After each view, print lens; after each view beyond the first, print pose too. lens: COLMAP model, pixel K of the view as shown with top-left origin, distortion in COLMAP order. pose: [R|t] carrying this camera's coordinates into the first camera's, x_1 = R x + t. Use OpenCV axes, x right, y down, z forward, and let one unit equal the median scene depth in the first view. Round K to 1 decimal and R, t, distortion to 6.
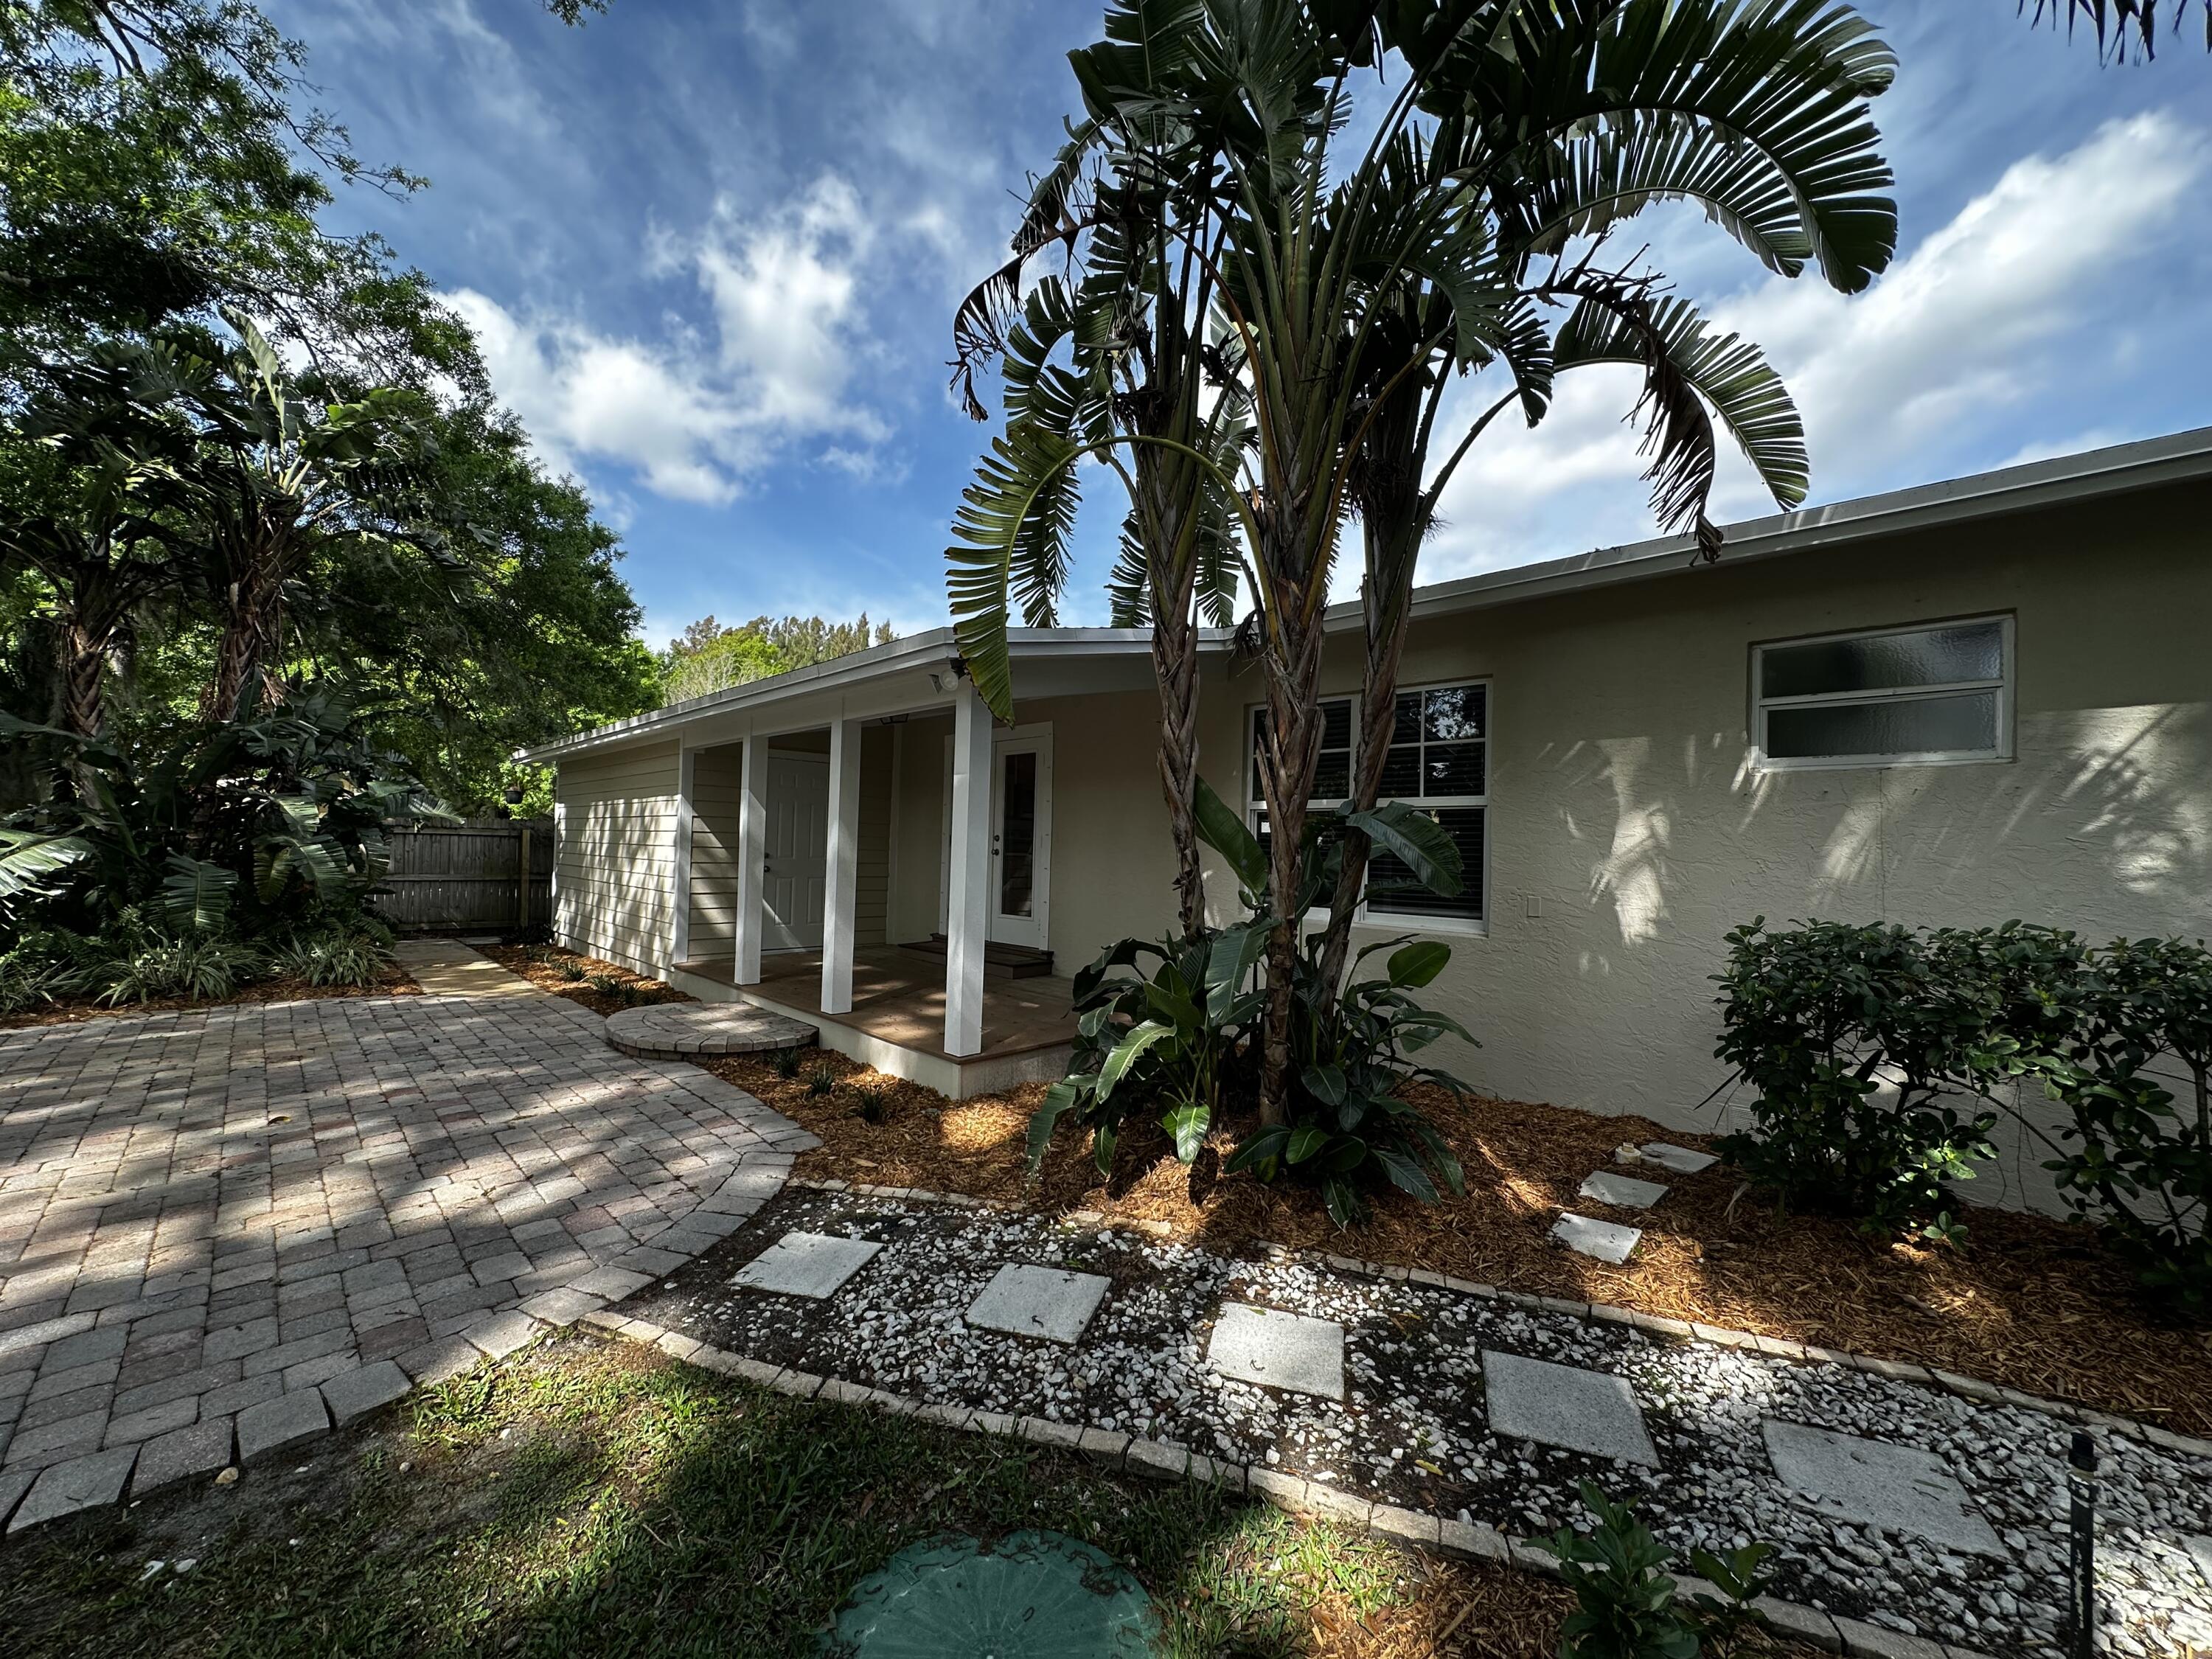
lens RADIAL K [[883.4, 0, 1103.7], [0, 883.4, 829.3], [0, 0, 1]] dist [-0.001196, 0.000677]
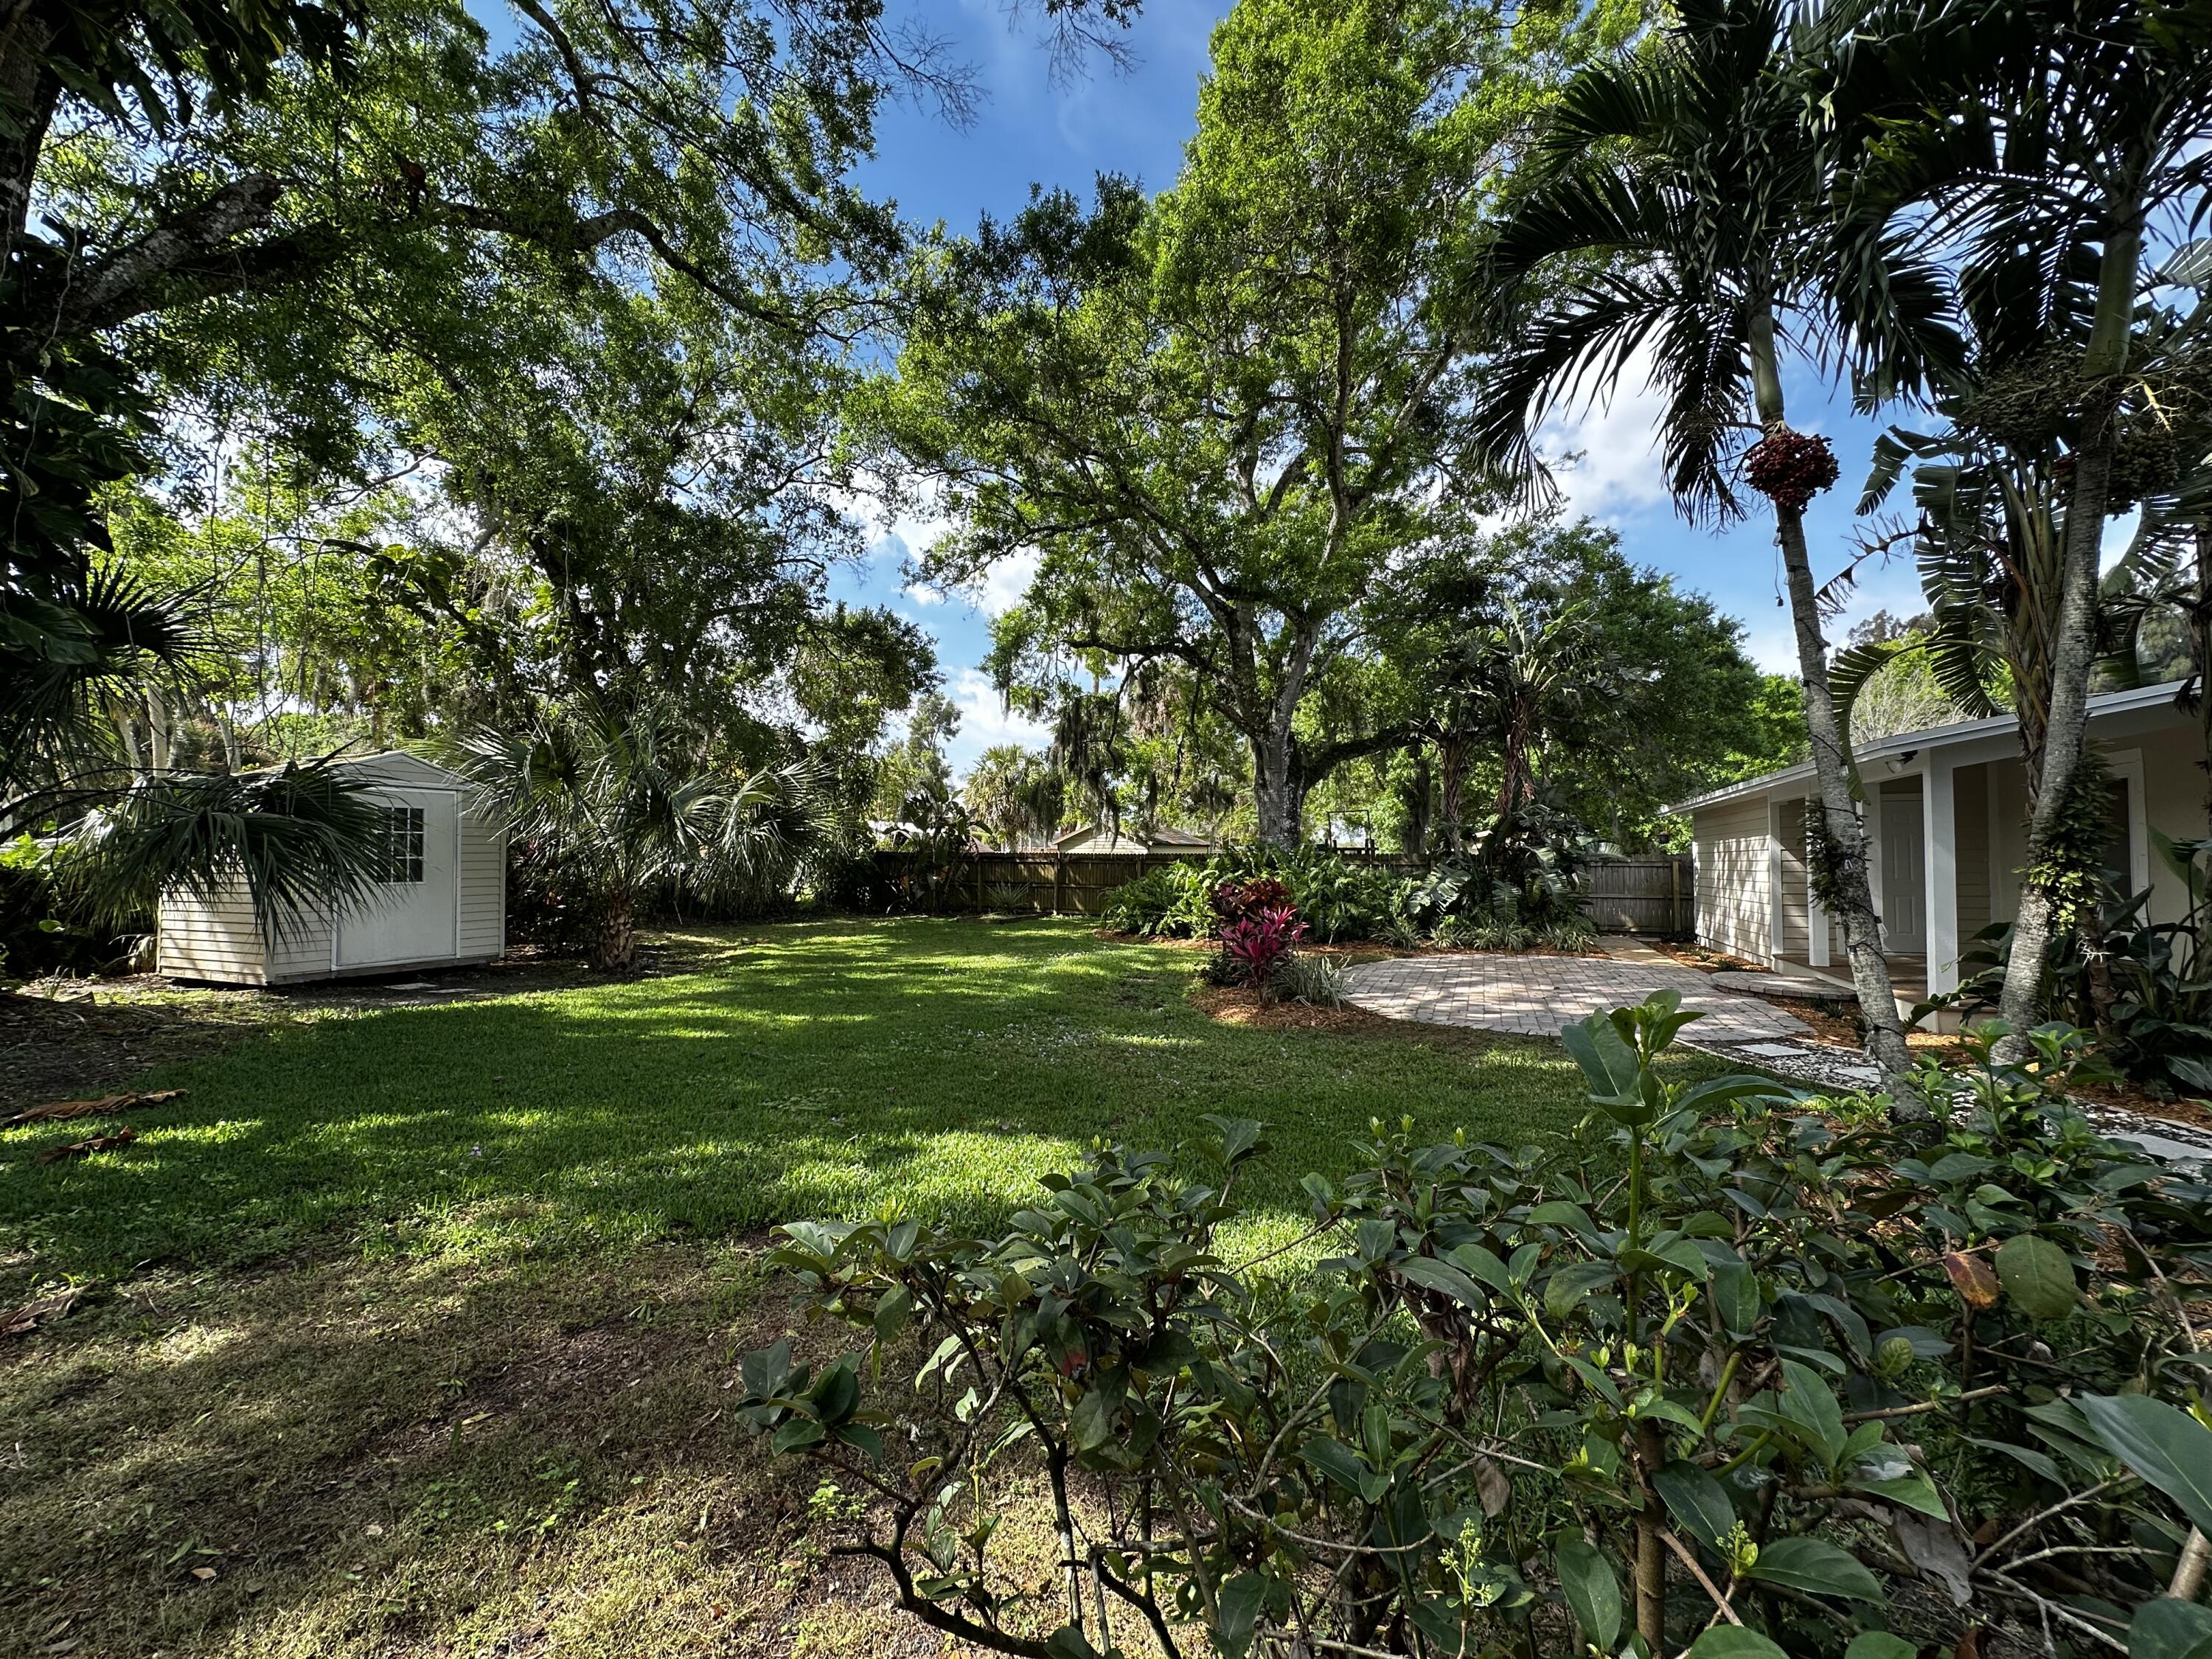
lens RADIAL K [[883.6, 0, 1101.9], [0, 883.6, 831.8], [0, 0, 1]] dist [0.000807, 0.000171]
pose [[0.384805, -0.058917, -0.921116, 0.910339], [0.028115, 0.998246, -0.052105, -0.002907], [0.922570, -0.005847, 0.385786, -1.182120]]
